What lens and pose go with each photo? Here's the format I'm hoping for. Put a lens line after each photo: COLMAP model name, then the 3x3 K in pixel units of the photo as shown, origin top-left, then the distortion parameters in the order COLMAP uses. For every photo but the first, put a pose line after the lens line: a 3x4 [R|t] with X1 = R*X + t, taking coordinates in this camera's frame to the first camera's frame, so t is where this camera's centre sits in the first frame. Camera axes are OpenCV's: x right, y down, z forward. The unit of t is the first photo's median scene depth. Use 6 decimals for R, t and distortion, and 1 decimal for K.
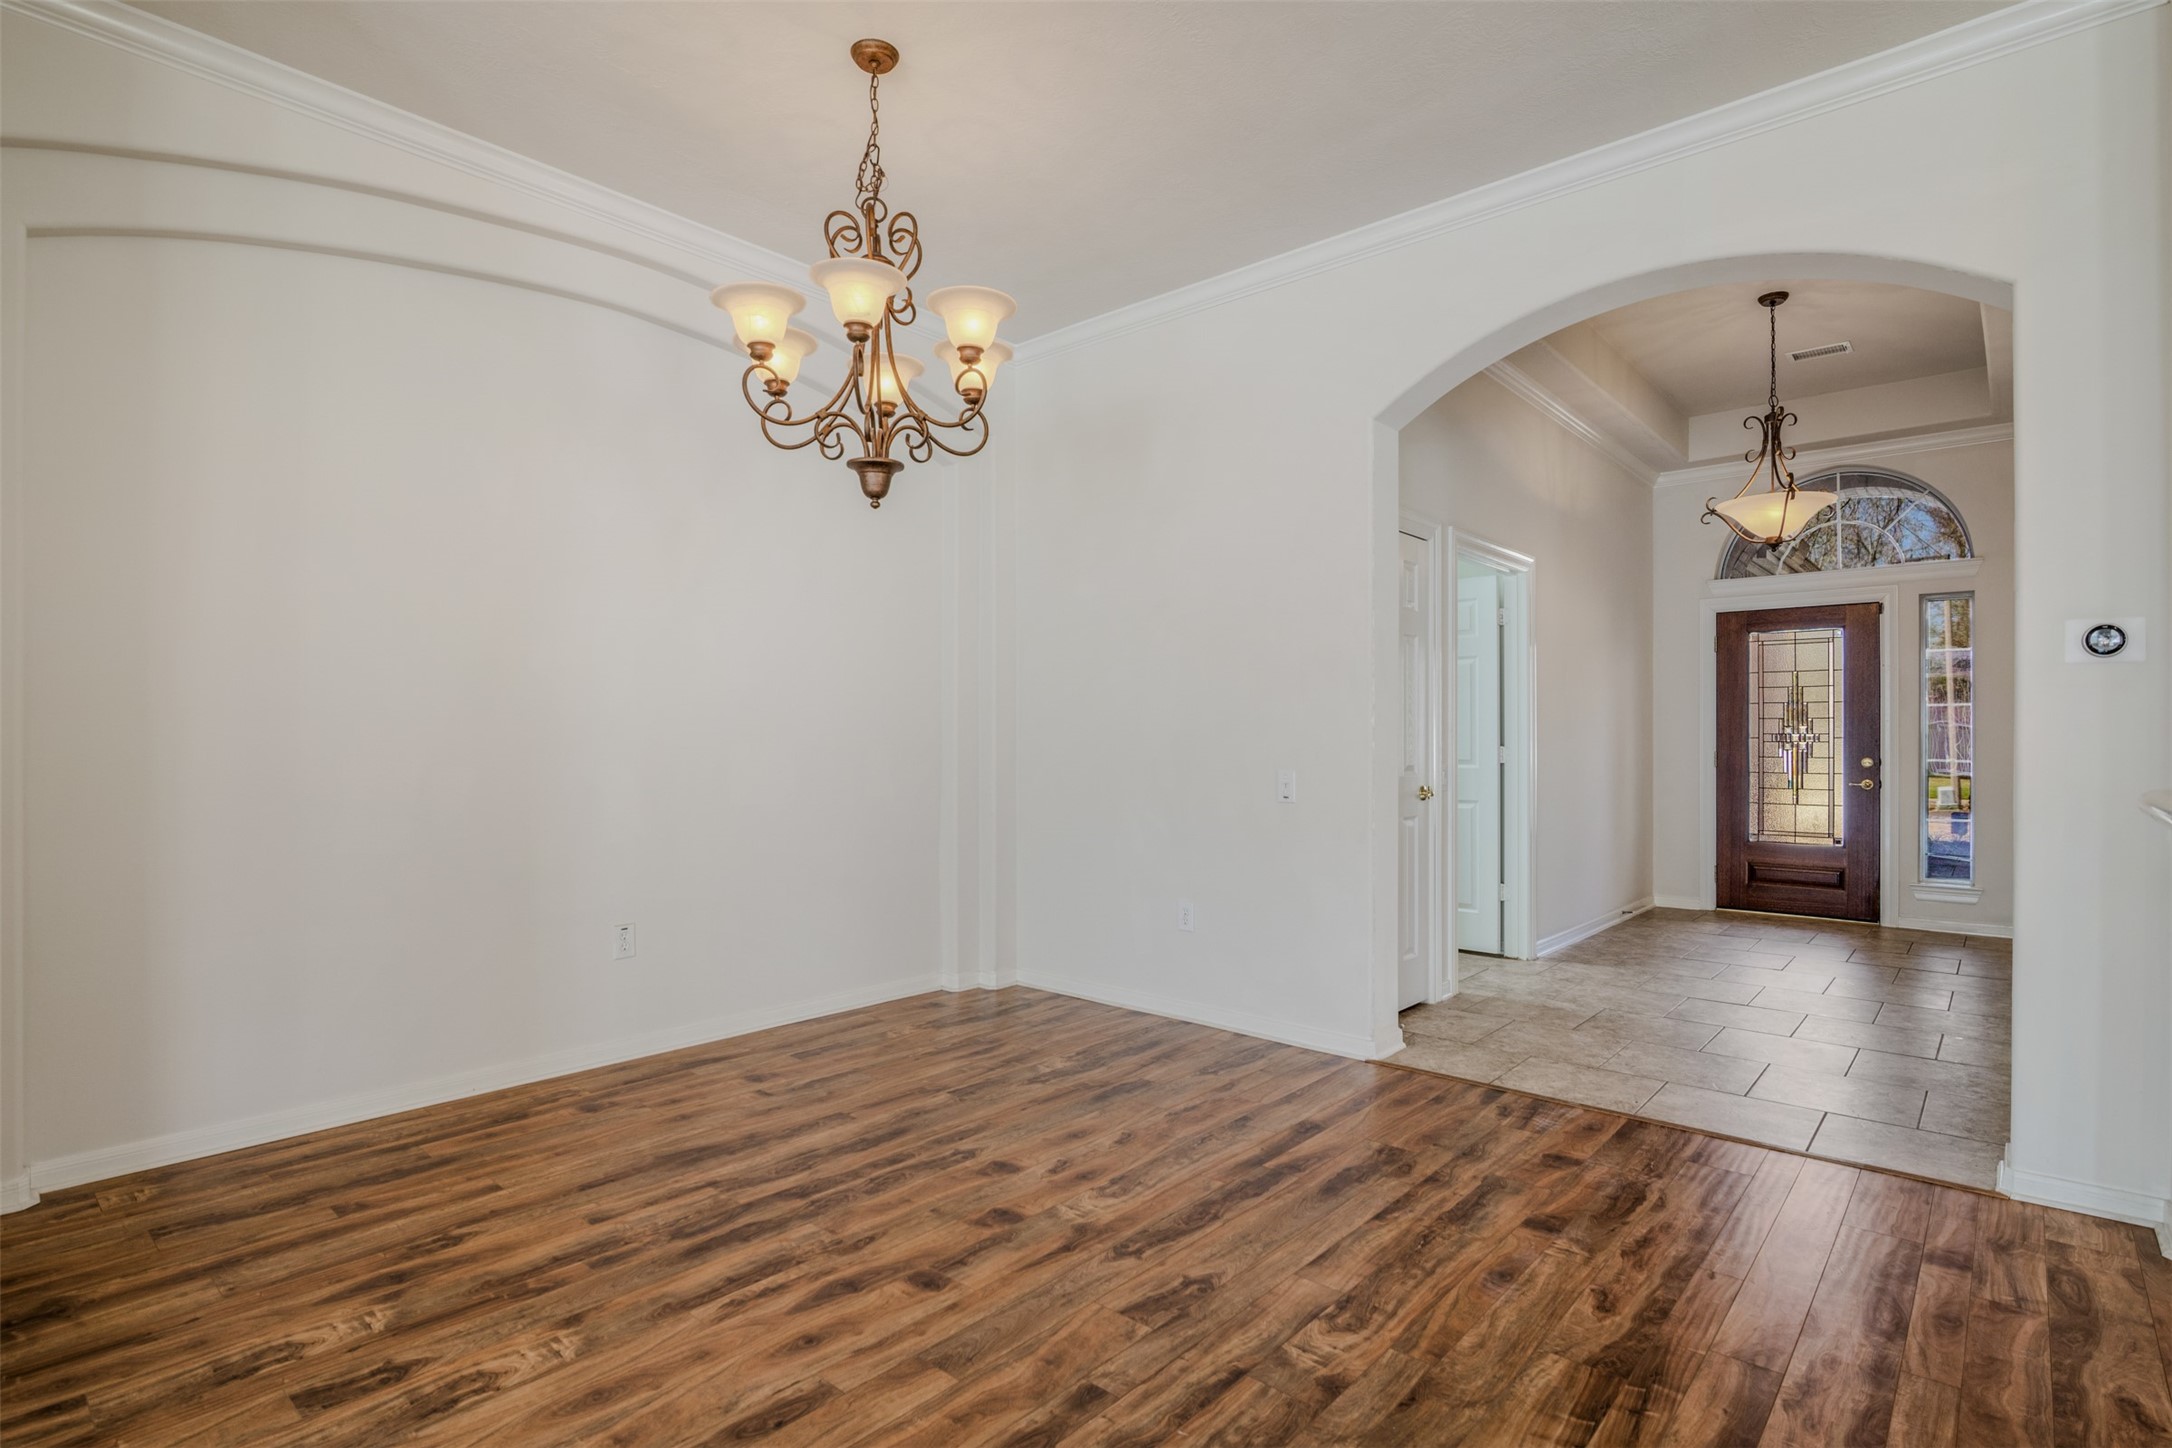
lens RADIAL K [[1060.8, 0, 1088.1], [0, 1060.8, 732.0], [0, 0, 1]] dist [-0.019479, 0.001227]
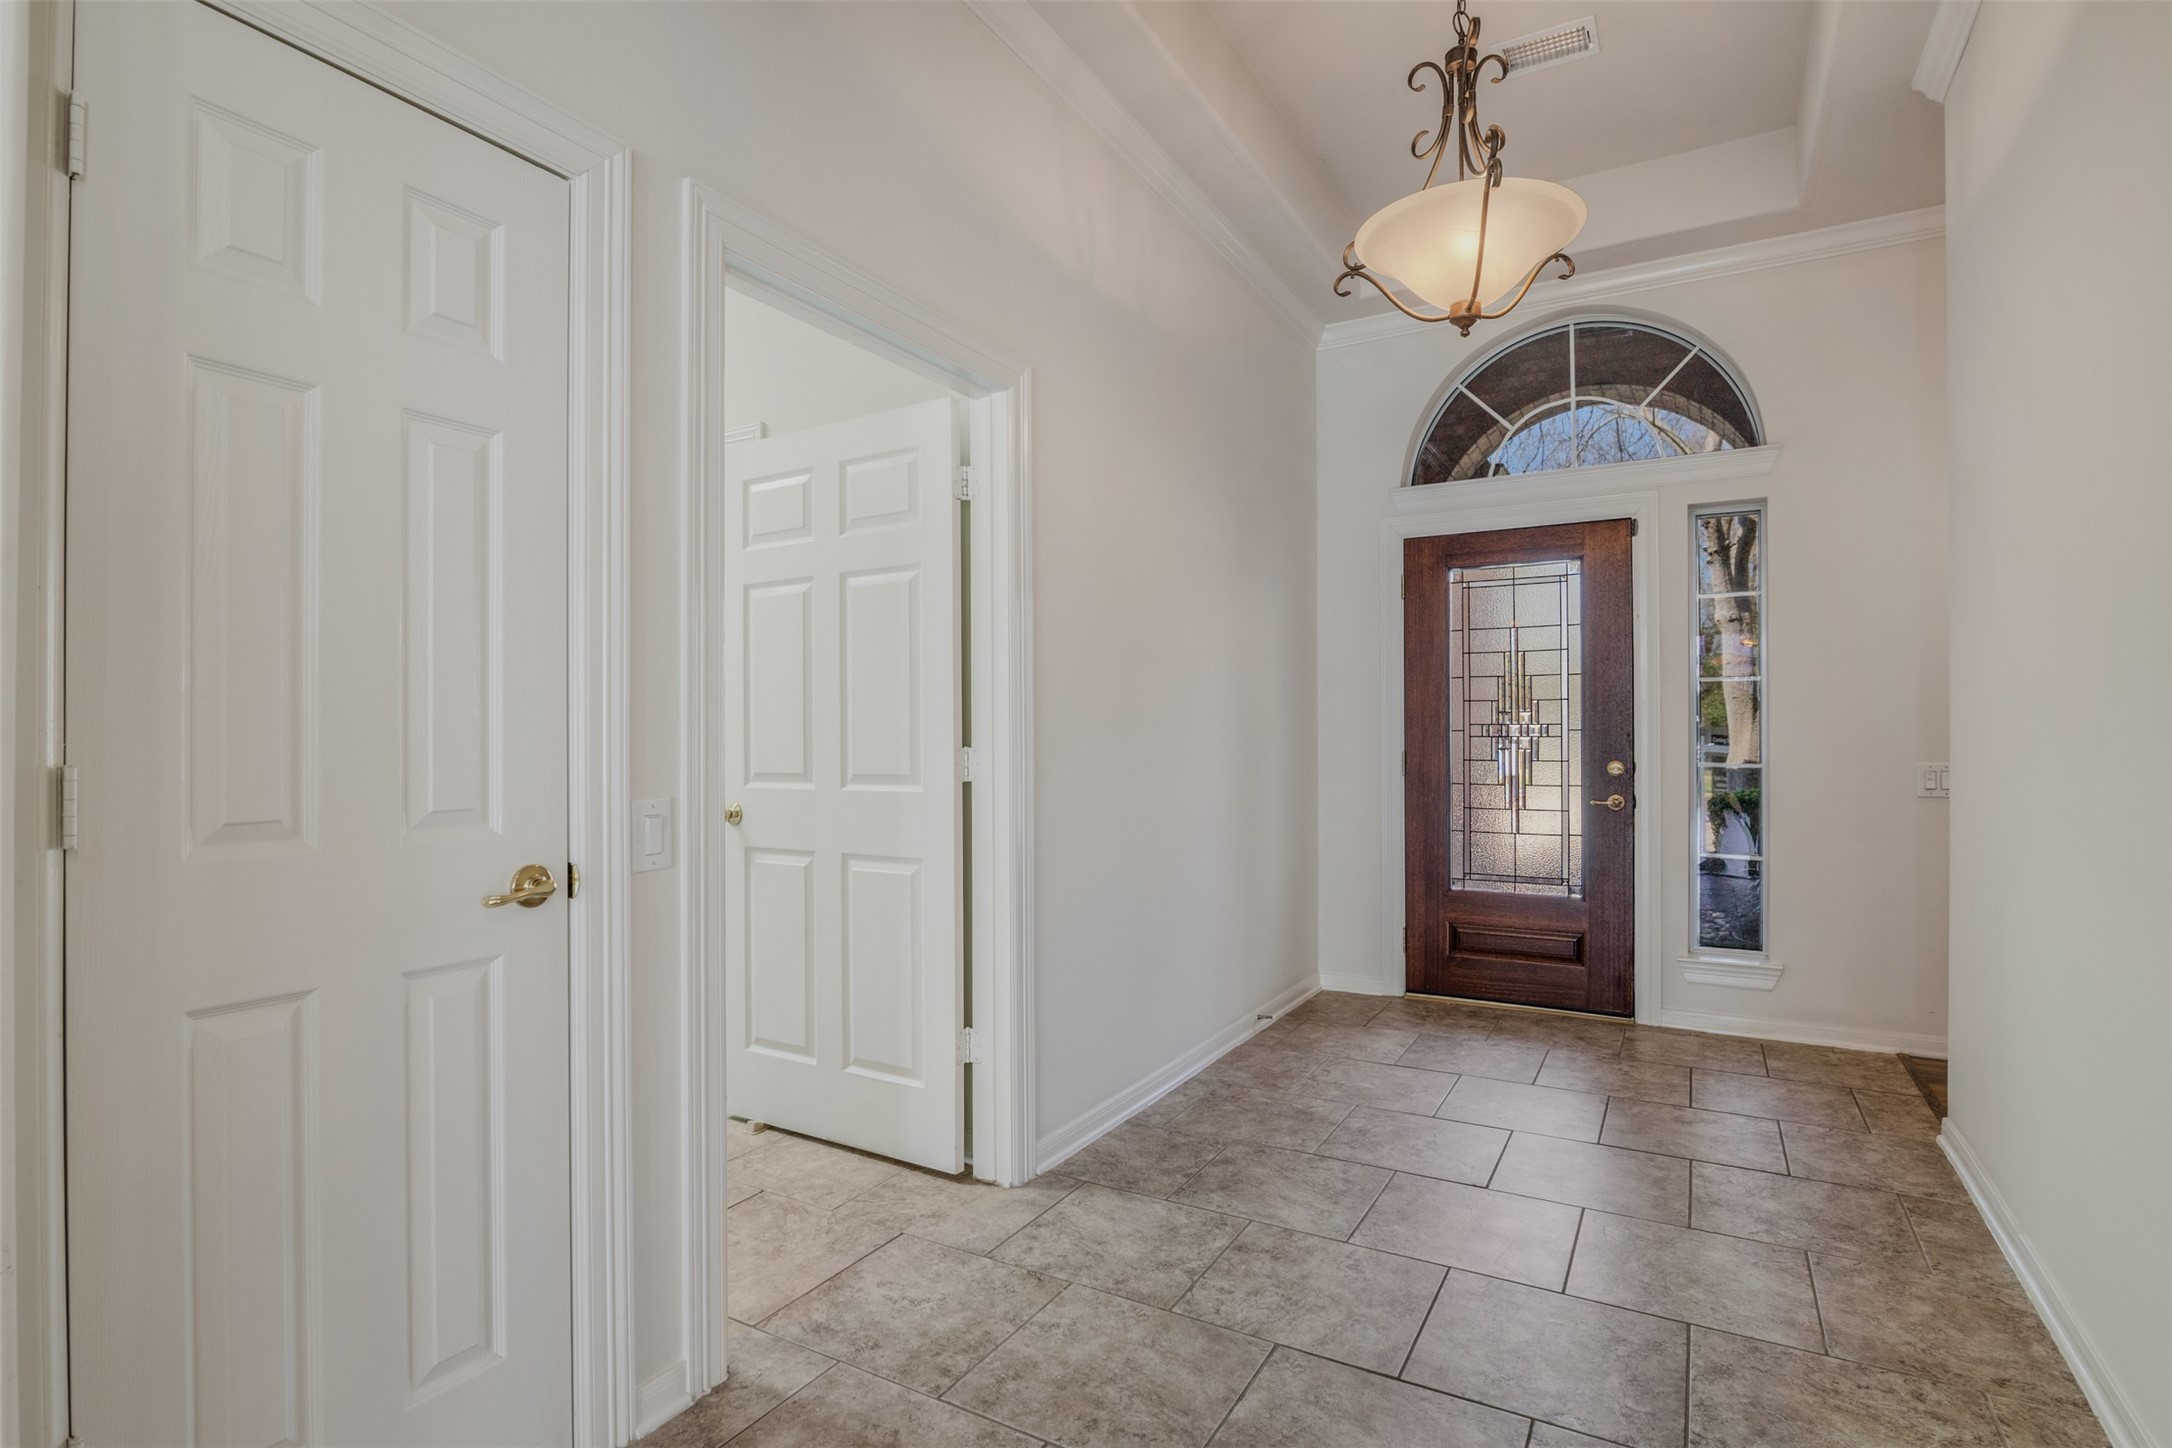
lens RADIAL K [[1060.8, 0, 1088.1], [0, 1060.8, 732.0], [0, 0, 1]] dist [-0.019479, 0.001227]
pose [[0.979496, -0.003905, 0.201424, 0.289249], [0.003914, 0.999992, 0.000357, 0.005340], [-0.201423, 0.000439, 0.979504, 0.422355]]
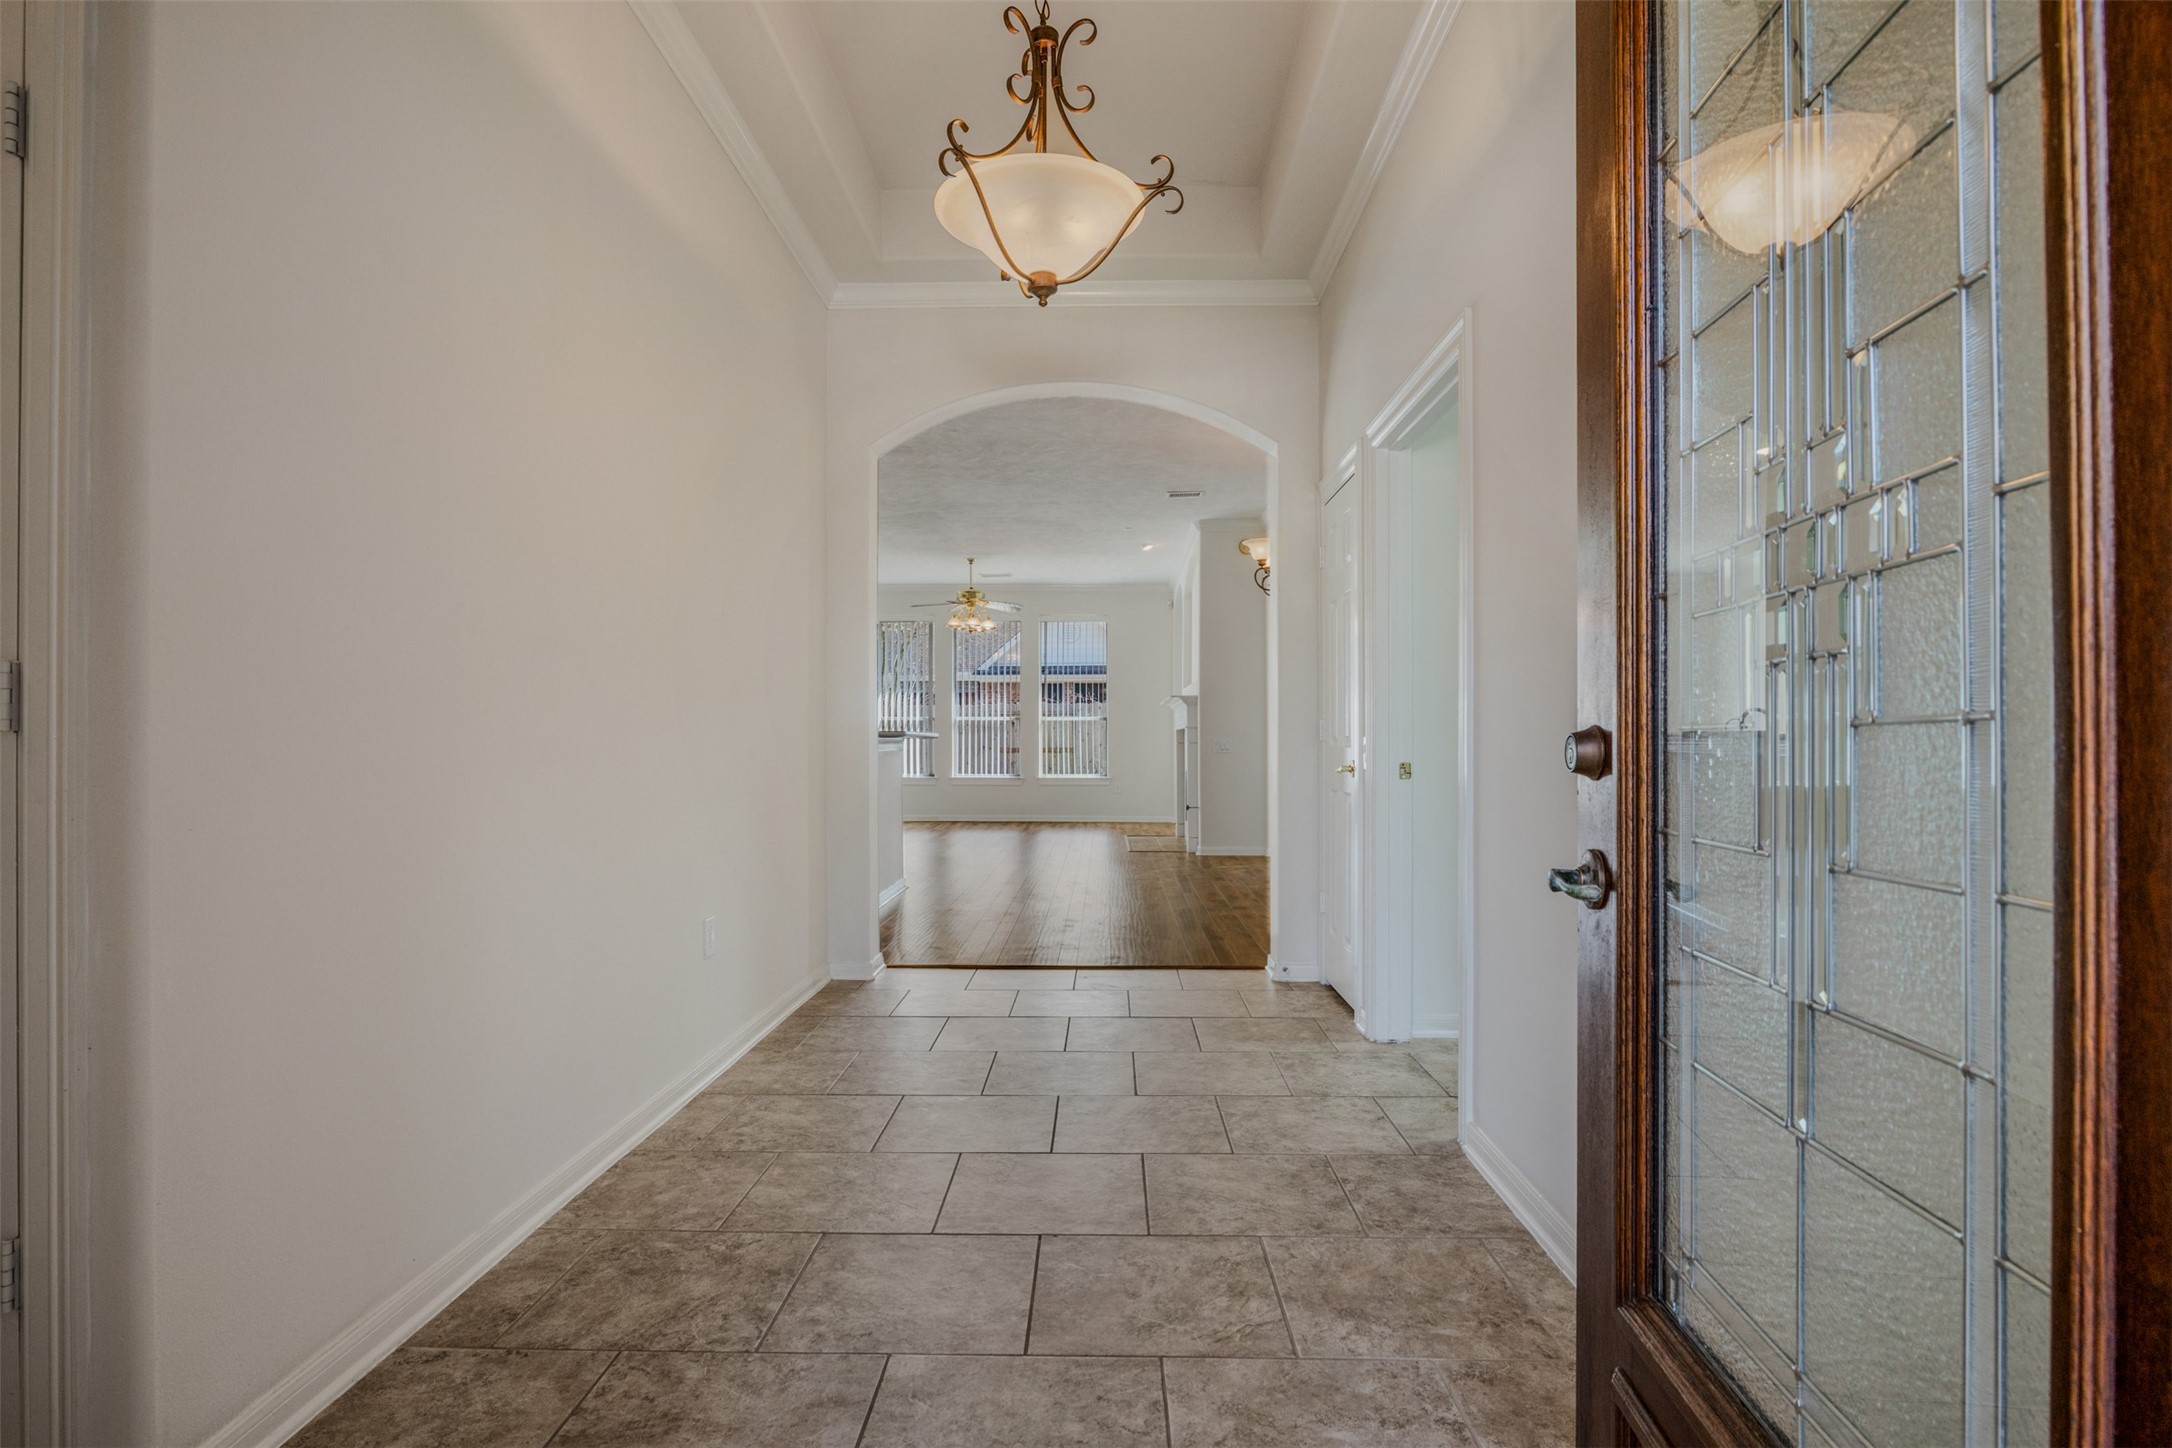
lens RADIAL K [[1119.0, 0, 1086.0], [0, 1119.0, 724.0], [0, 0, 1]] dist [0.000239, -0.000025]
pose [[-0.761489, -0.011436, -0.648077, 0.733523], [0.003236, 0.999765, -0.021444, 0.027422], [0.648170, -0.018426, -0.761273, 1.060472]]
